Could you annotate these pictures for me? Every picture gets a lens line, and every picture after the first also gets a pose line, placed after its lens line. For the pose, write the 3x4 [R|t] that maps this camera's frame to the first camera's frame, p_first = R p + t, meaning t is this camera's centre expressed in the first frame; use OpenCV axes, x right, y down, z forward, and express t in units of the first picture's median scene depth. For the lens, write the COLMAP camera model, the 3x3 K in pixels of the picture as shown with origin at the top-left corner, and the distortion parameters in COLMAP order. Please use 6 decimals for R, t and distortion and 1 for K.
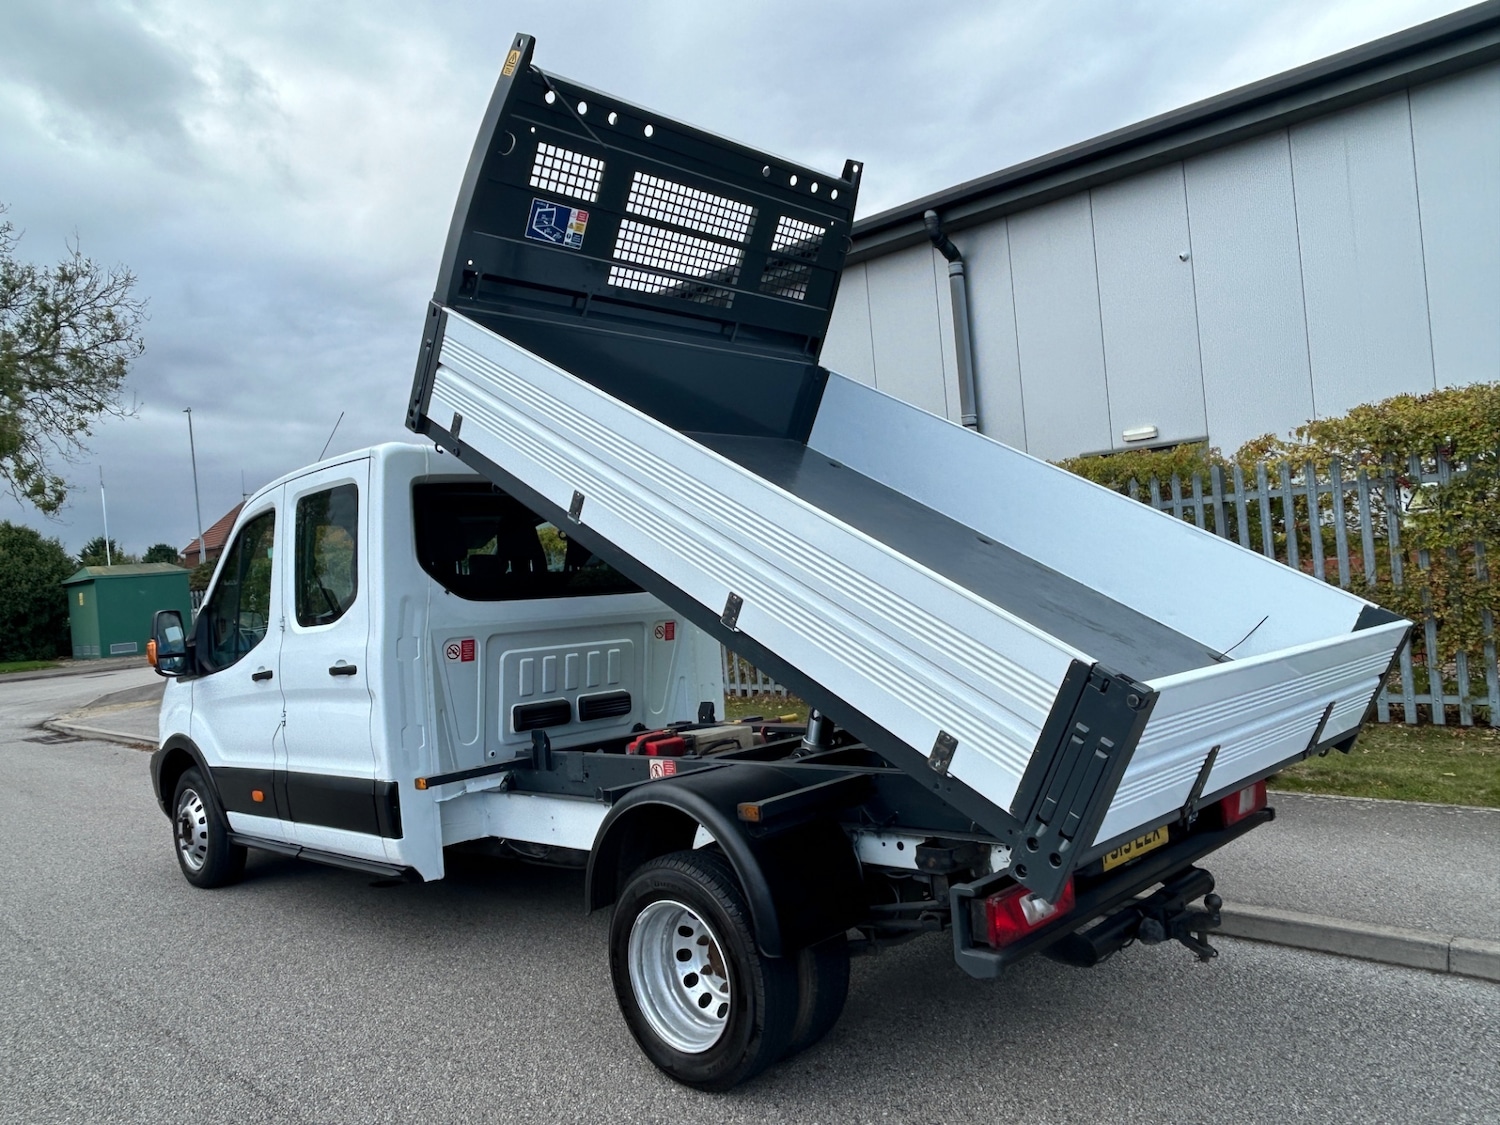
lens RADIAL K [[1120.5, 0, 749.1], [0, 1120.5, 543.4], [0, 0, 1]] dist [0.003975, -0.014653]
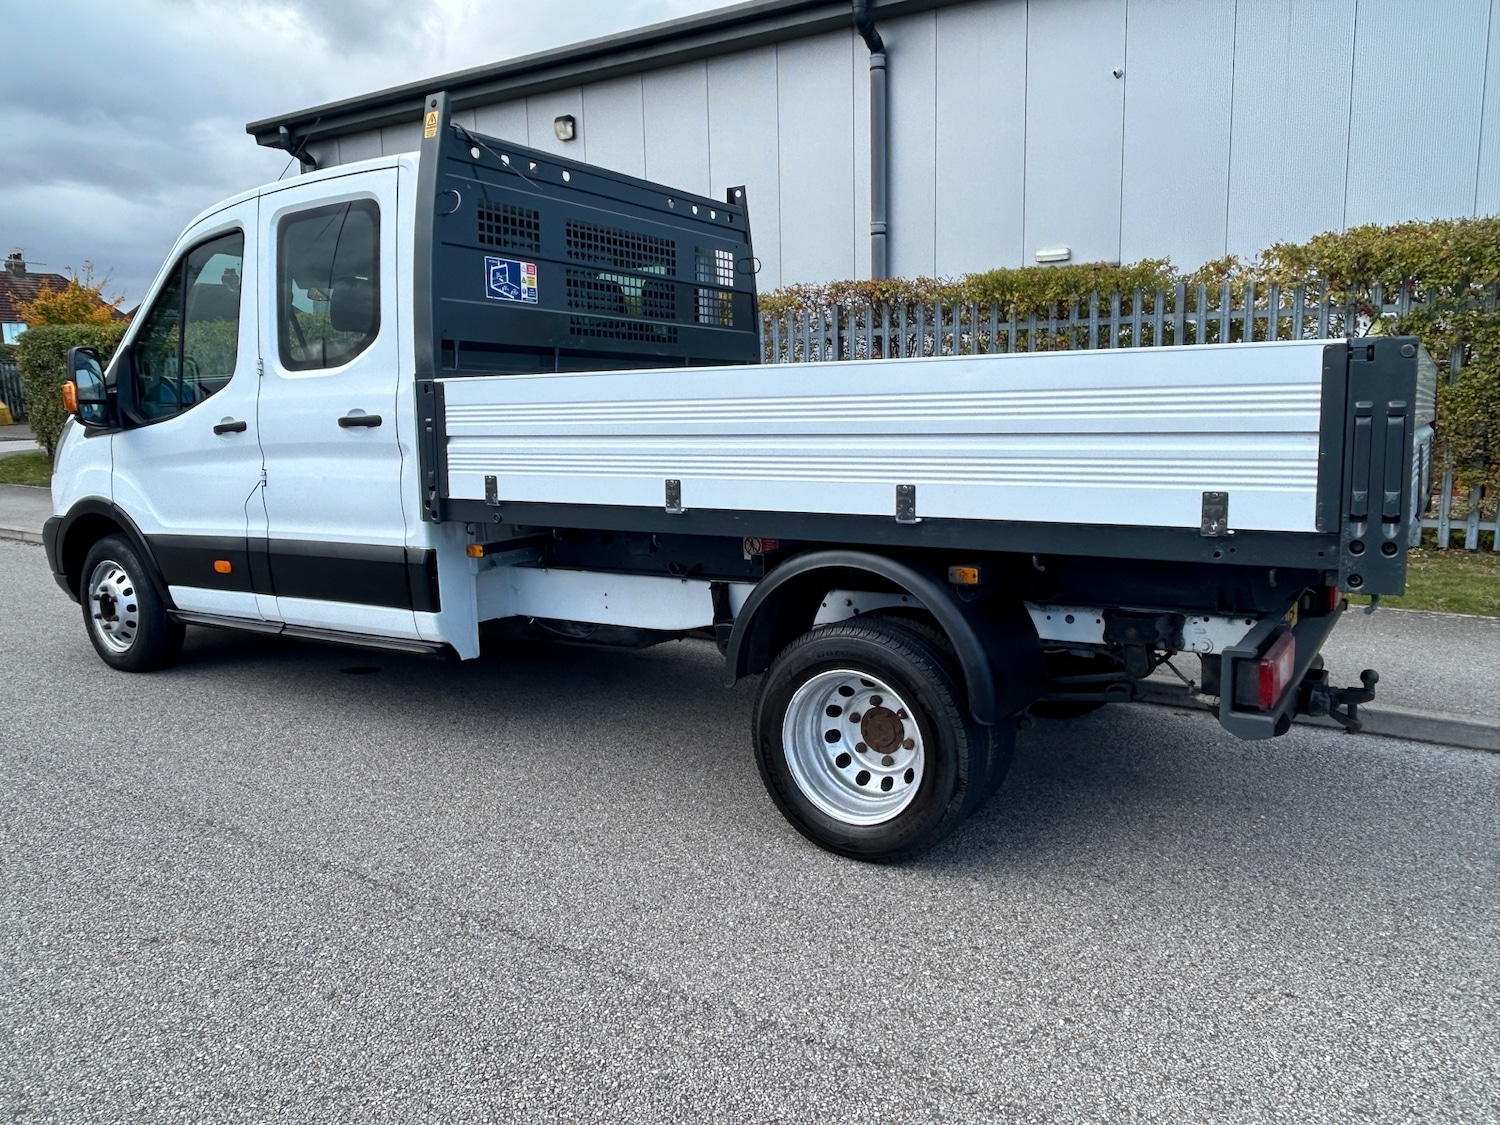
lens RADIAL K [[1120.5, 0, 753.4], [0, 1120.5, 545.8], [0, 0, 1]] dist [0.003975, -0.014653]
pose [[0.979800, 0.036046, 0.196704, -0.237954], [-0.066412, 0.986447, 0.150040, 0.060646], [-0.188629, -0.160072, 0.968915, 0.104023]]
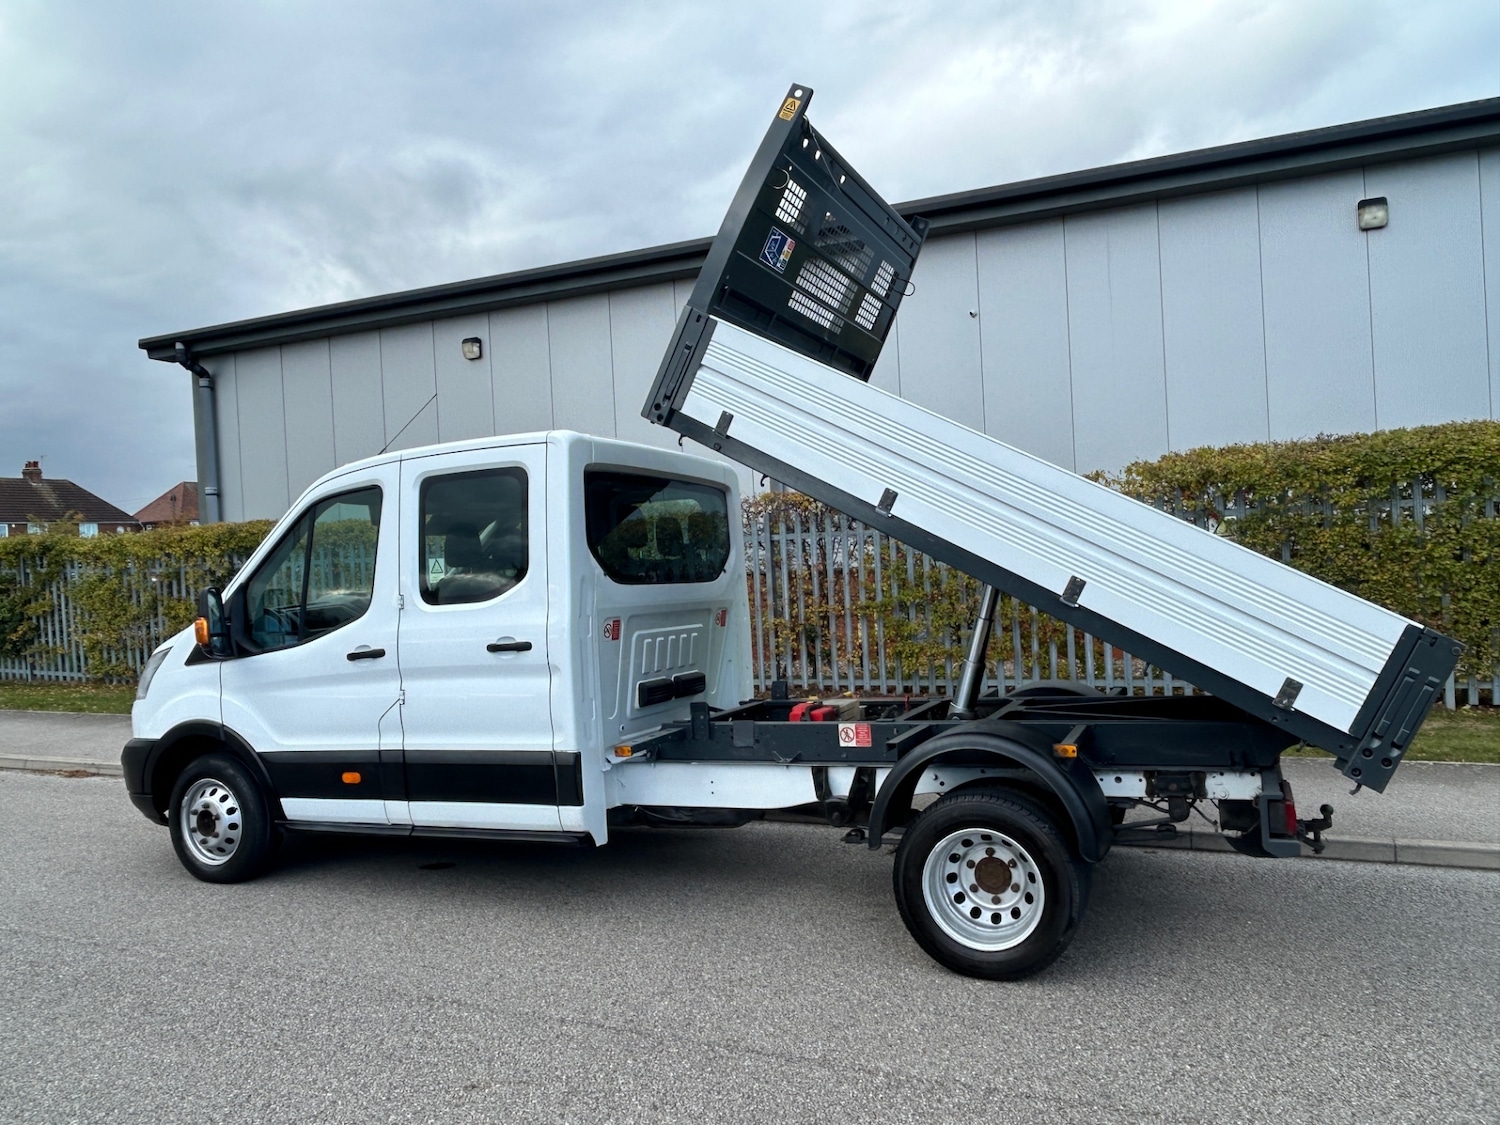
lens RADIAL K [[1120.5, 0, 745.3], [0, 1120.5, 541.9], [0, 0, 1]] dist [0.003975, -0.014653]
pose [[0.940448, 0.041050, 0.337449, -0.514323], [-0.037756, 0.999154, -0.016320, 0.025536], [-0.337833, 0.002607, 0.941202, -0.045758]]
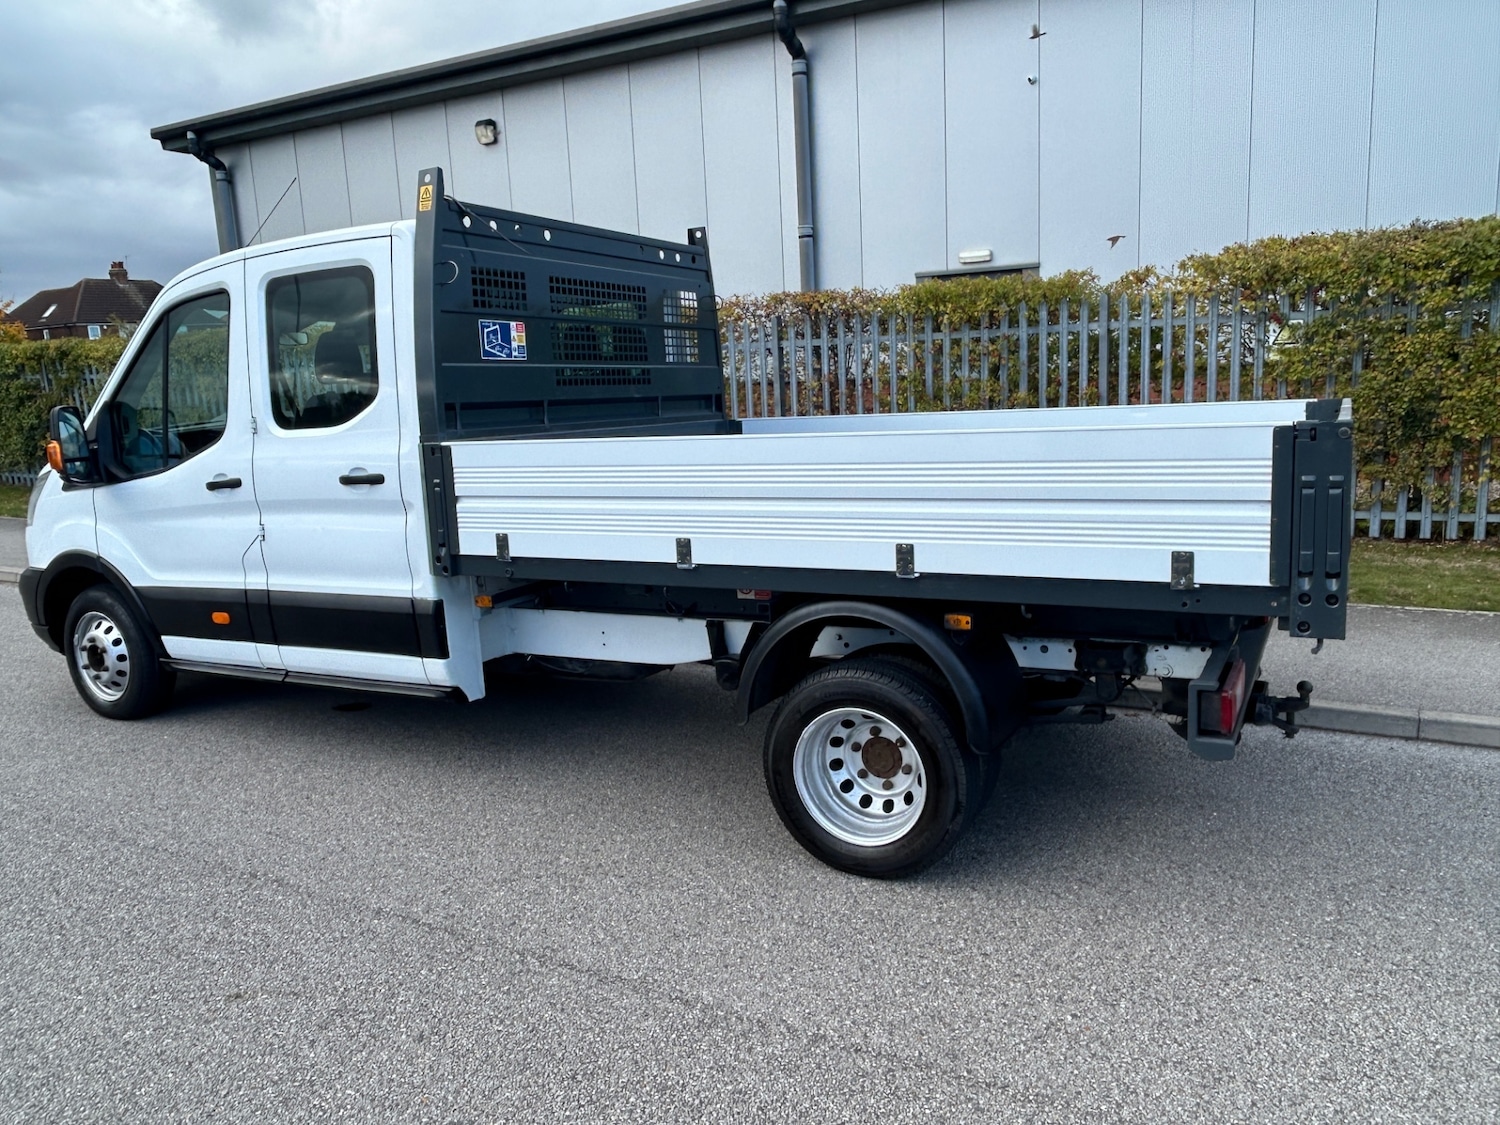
lens RADIAL K [[1120.5, 0, 751.3], [0, 1120.5, 555.9], [0, 0, 1]] dist [0.003975, -0.014653]
pose [[0.963645, -0.008335, 0.267055, -0.308542], [-0.039530, 0.984066, 0.173354, 0.007168], [-0.264245, -0.177608, 0.947961, 0.064804]]
